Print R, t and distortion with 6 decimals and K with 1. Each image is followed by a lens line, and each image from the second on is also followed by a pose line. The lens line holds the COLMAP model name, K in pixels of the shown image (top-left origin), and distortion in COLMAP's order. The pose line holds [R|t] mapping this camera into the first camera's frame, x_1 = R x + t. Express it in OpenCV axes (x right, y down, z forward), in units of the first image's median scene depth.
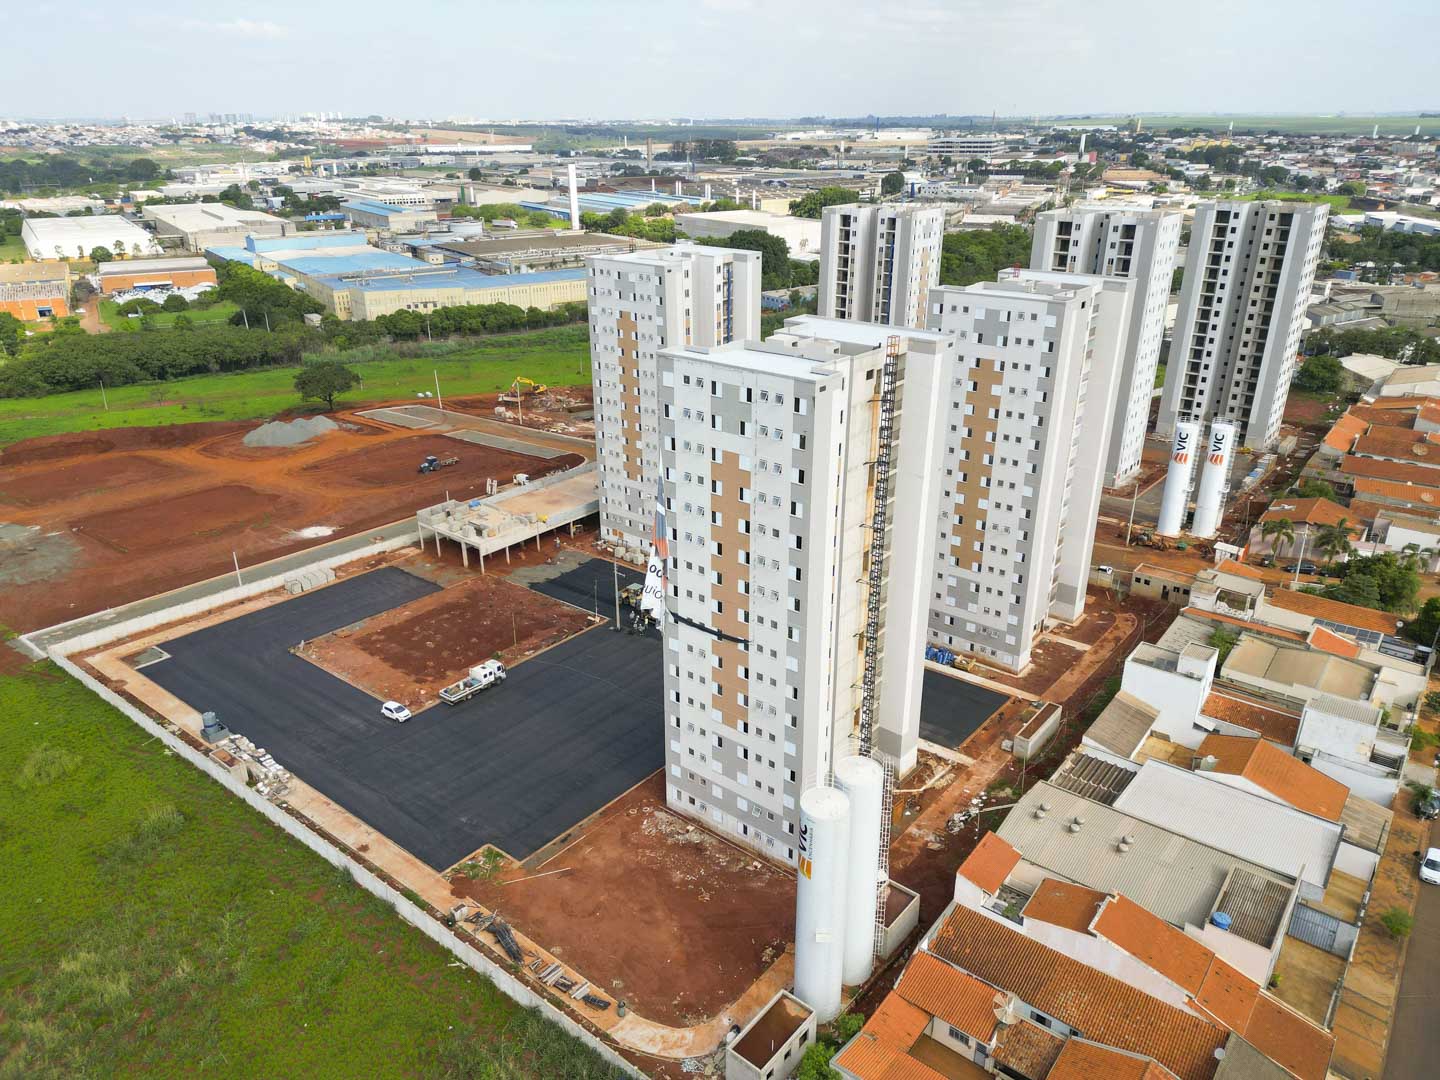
lens RADIAL K [[1004.2, 0, 722.4], [0, 1004.2, 534.8], [0, 0, 1]] dist [0.046198, -0.035239]
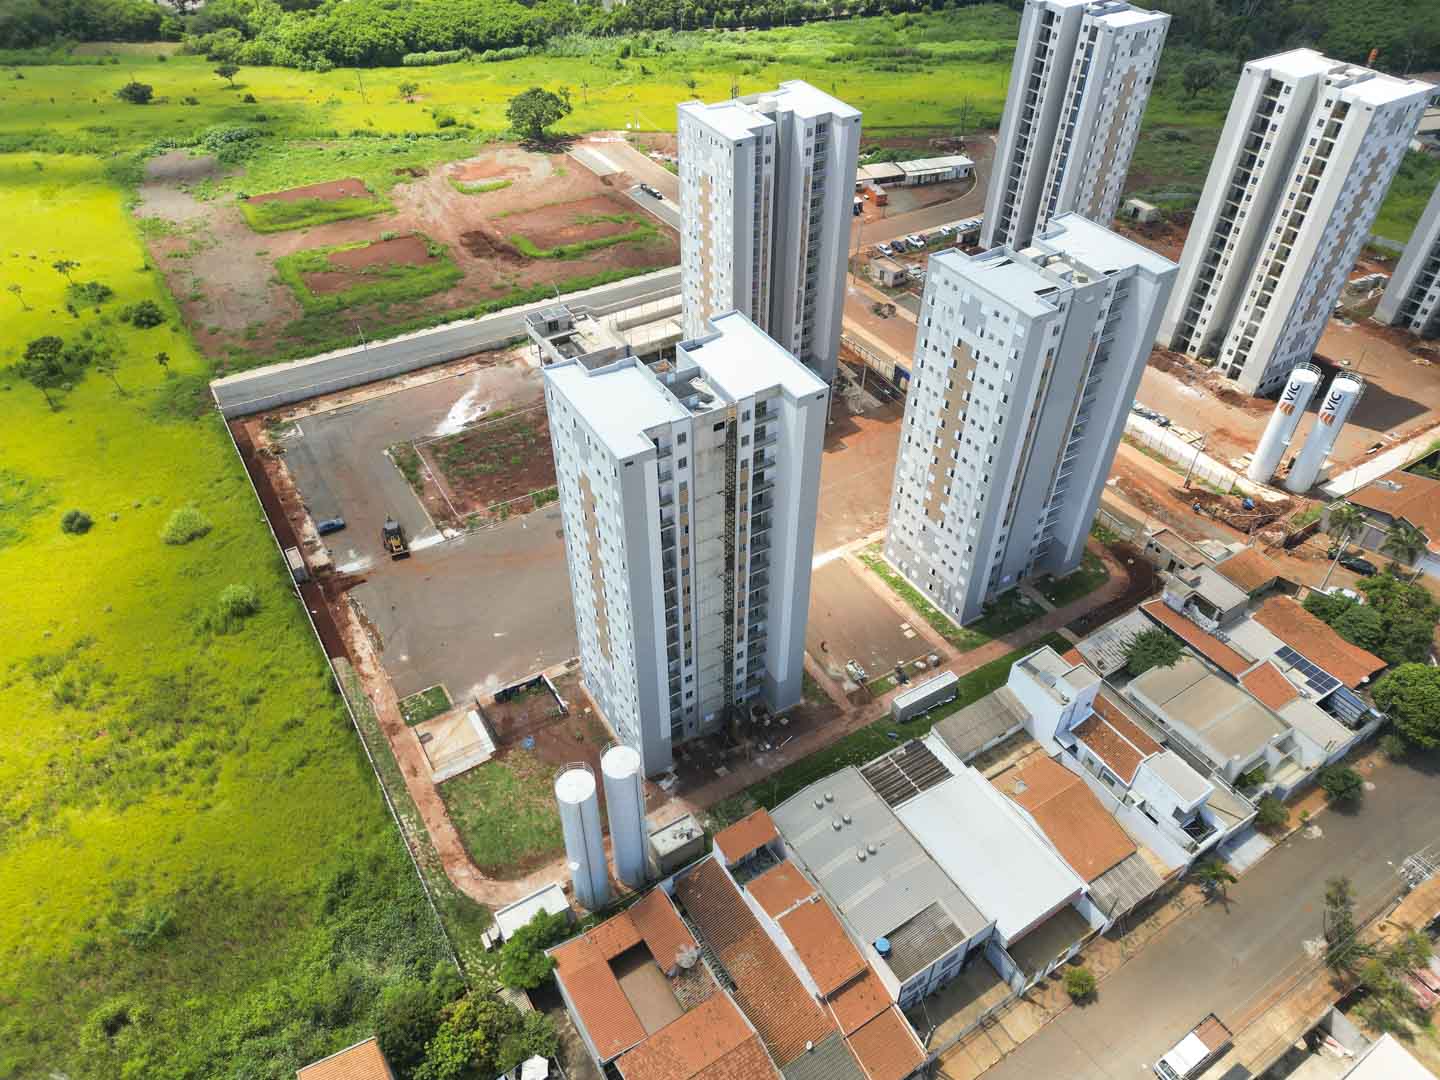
lens RADIAL K [[1004.2, 0, 722.4], [0, 1004.2, 534.8], [0, 0, 1]] dist [0.046198, -0.035239]
pose [[0.943028, 0.224269, -0.245769, 0.174892], [-0.130148, 0.928468, 0.347864, -0.169585], [0.306204, -0.296059, 0.904759, -0.006999]]
